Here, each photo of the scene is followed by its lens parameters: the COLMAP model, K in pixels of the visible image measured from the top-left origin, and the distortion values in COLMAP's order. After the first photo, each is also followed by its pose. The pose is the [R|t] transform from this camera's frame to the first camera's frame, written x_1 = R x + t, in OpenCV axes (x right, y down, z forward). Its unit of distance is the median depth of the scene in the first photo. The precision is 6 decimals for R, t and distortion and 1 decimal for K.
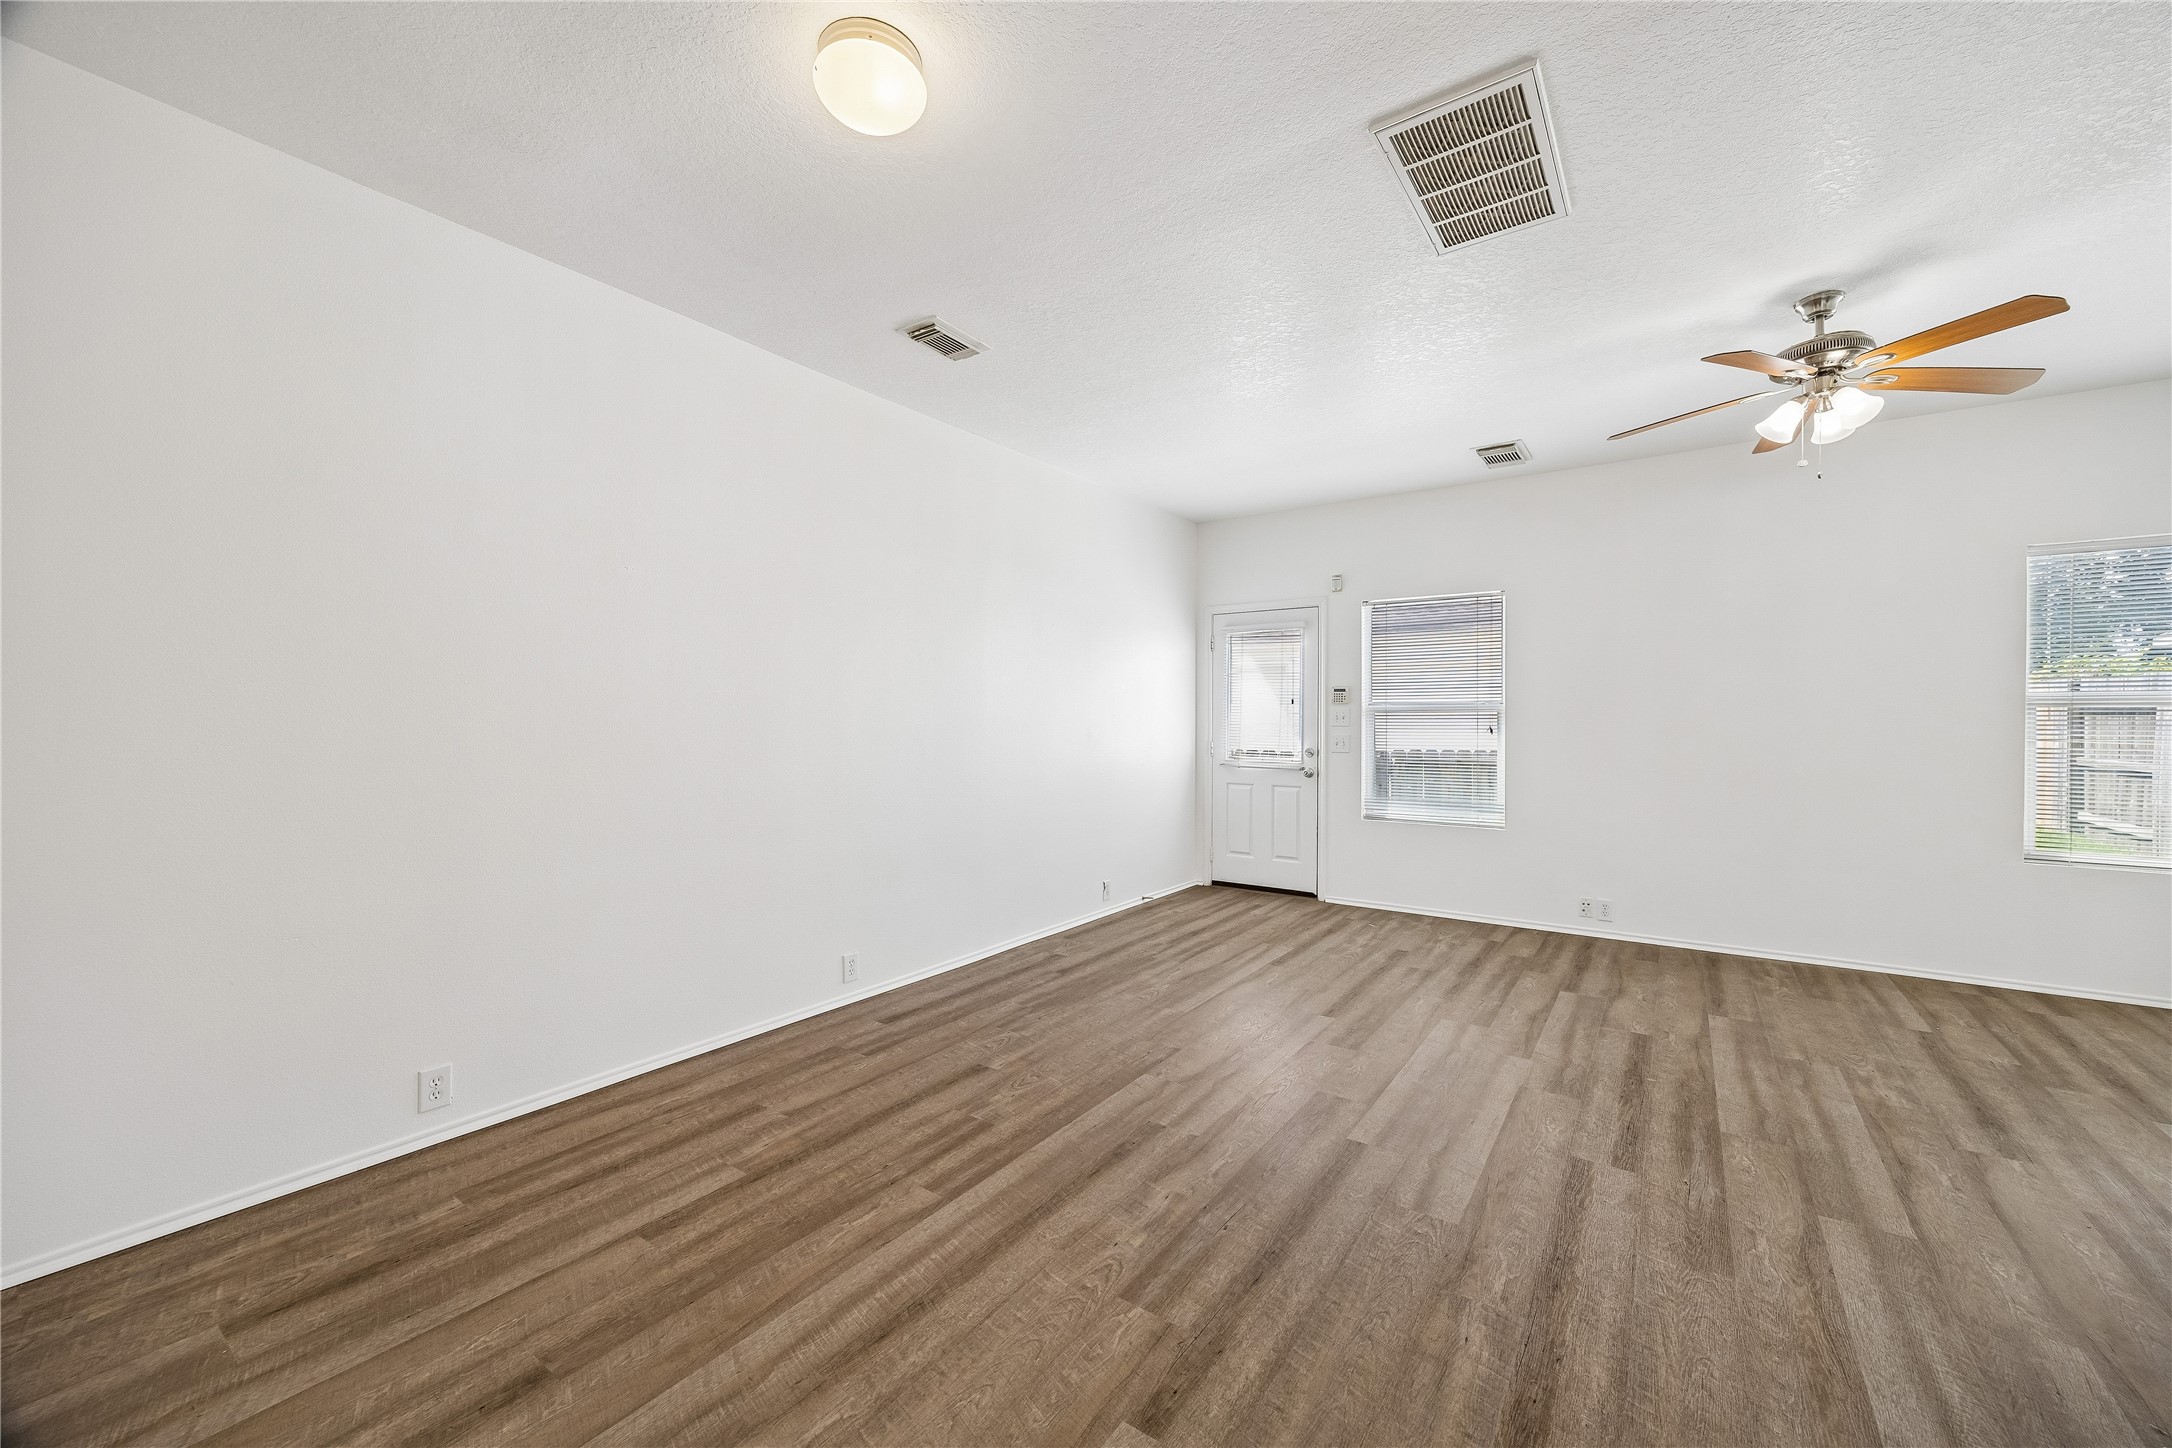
lens RADIAL K [[834.4, 0, 1078.1], [0, 834.4, 726.8], [0, 0, 1]] dist [-0.001501, -0.000261]
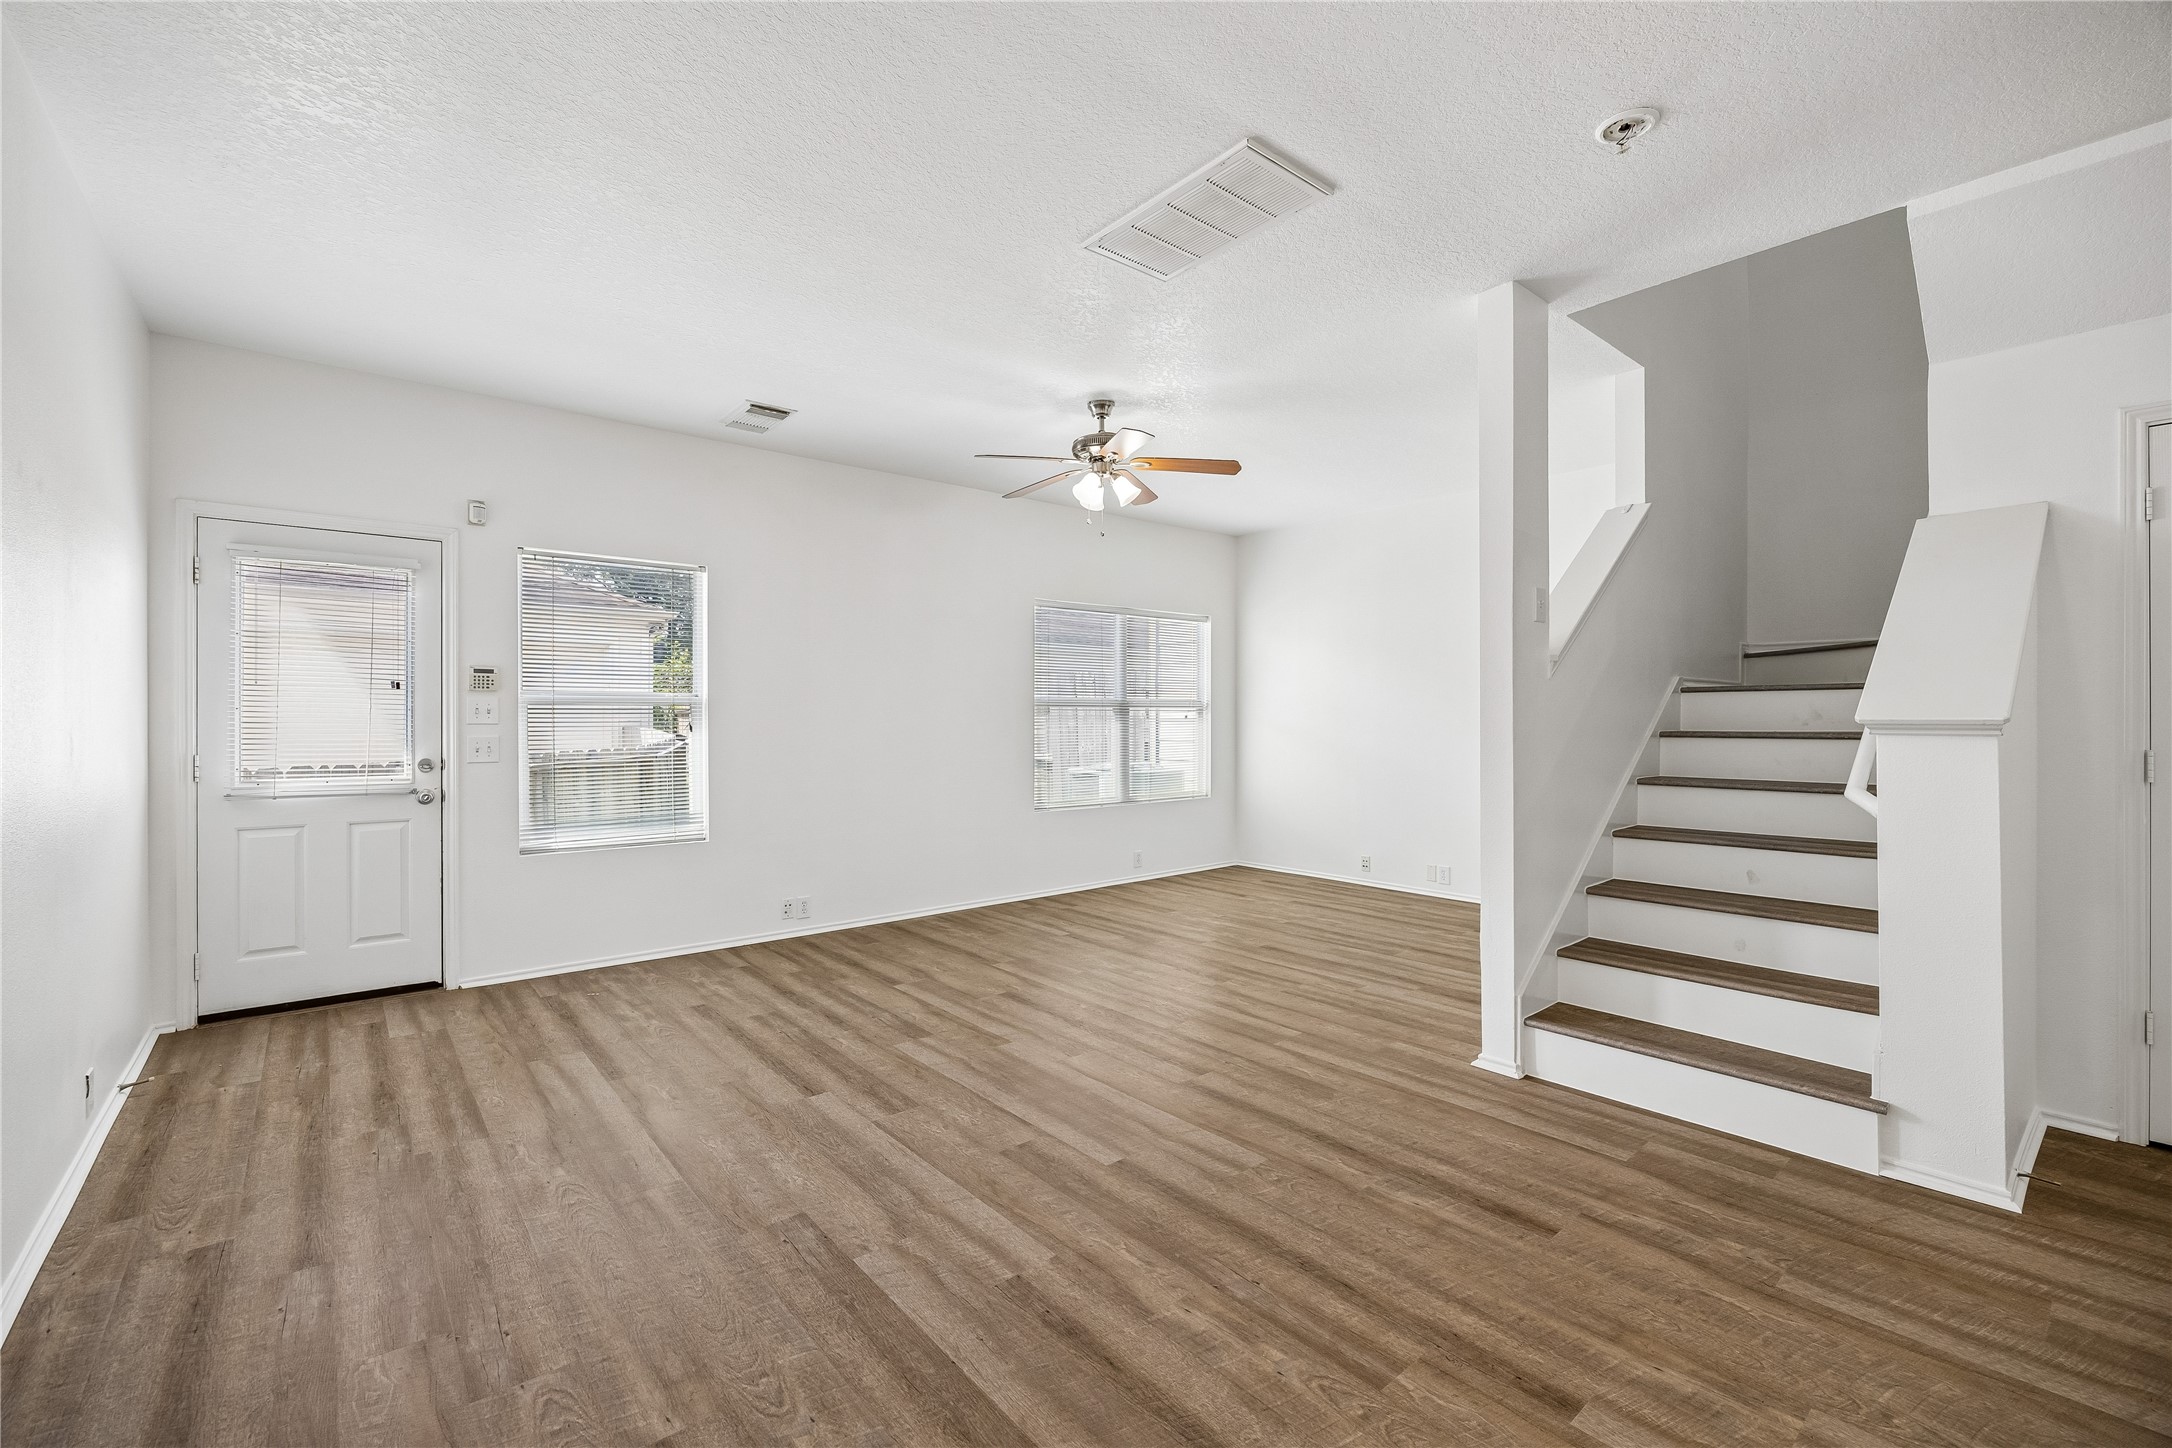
lens RADIAL K [[923.3, 0, 1097.9], [0, 923.3, 720.1], [0, 0, 1]] dist [-0.016219, 0.000225]
pose [[0.235623, -0.001781, 0.971843, -0.555599], [0.008693, 0.999962, -0.000275, 0.001136], [-0.971806, 0.008513, 0.235629, 0.637311]]
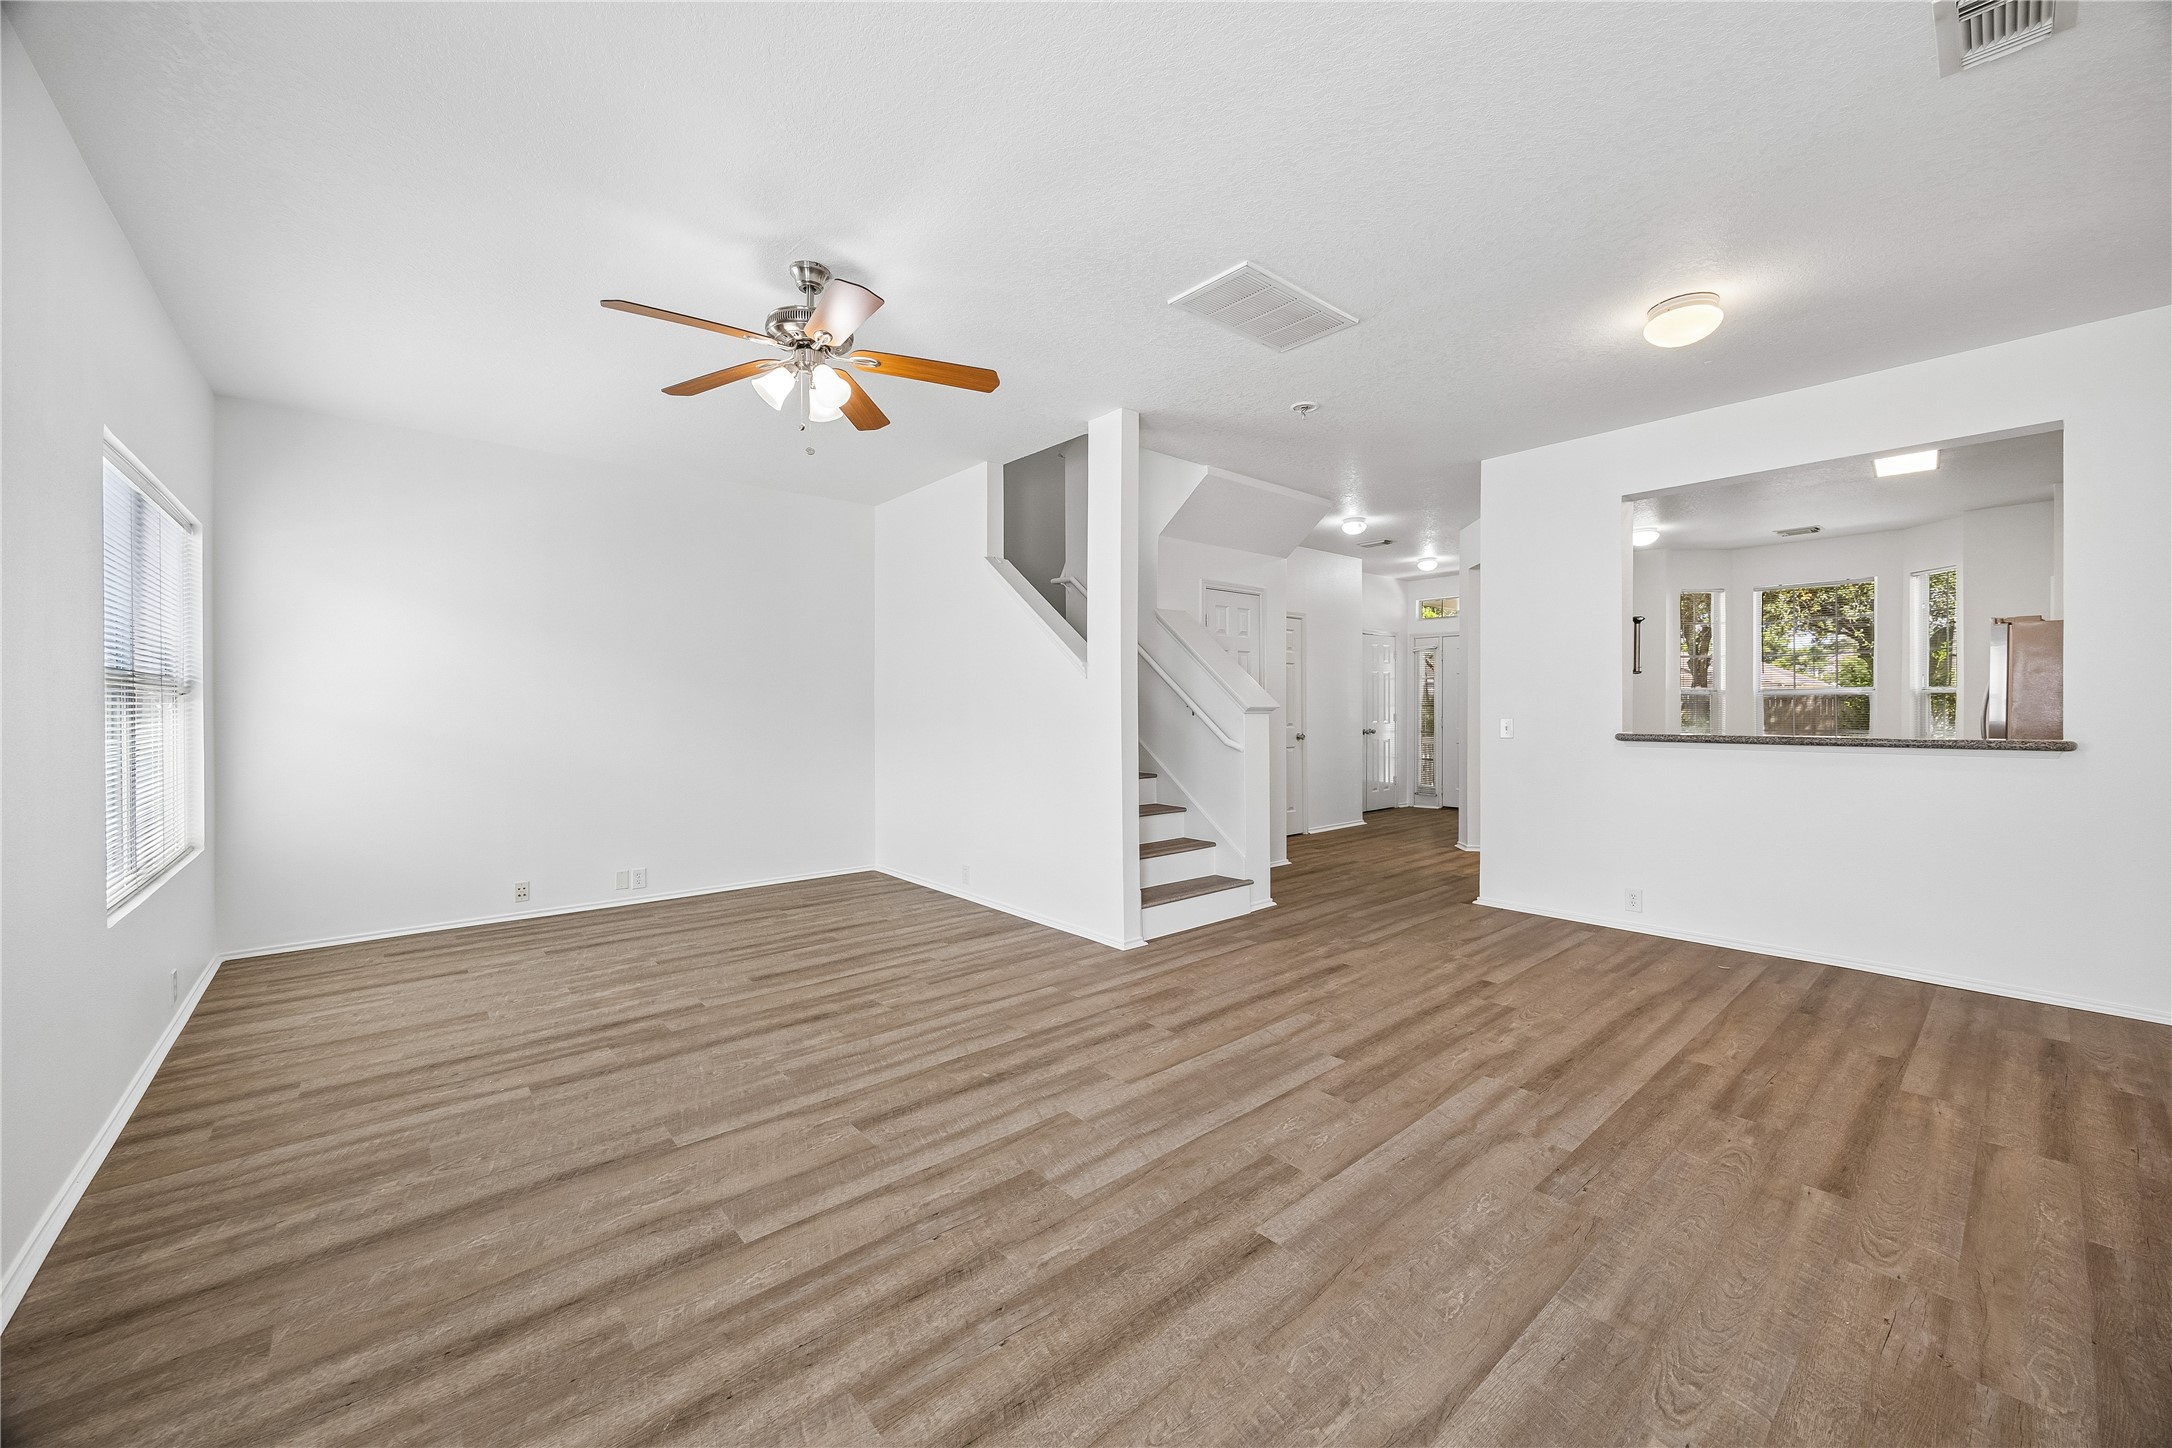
lens RADIAL K [[825.9, 0, 1088.1], [0, 825.9, 710.3], [0, 0, 1]] dist [-0.000508, -0.000184]
pose [[-0.973522, 0.002557, 0.228578, 0.339372], [0.005124, 0.999930, 0.010638, -0.007822], [-0.228535, 0.011527, -0.973467, 1.828417]]
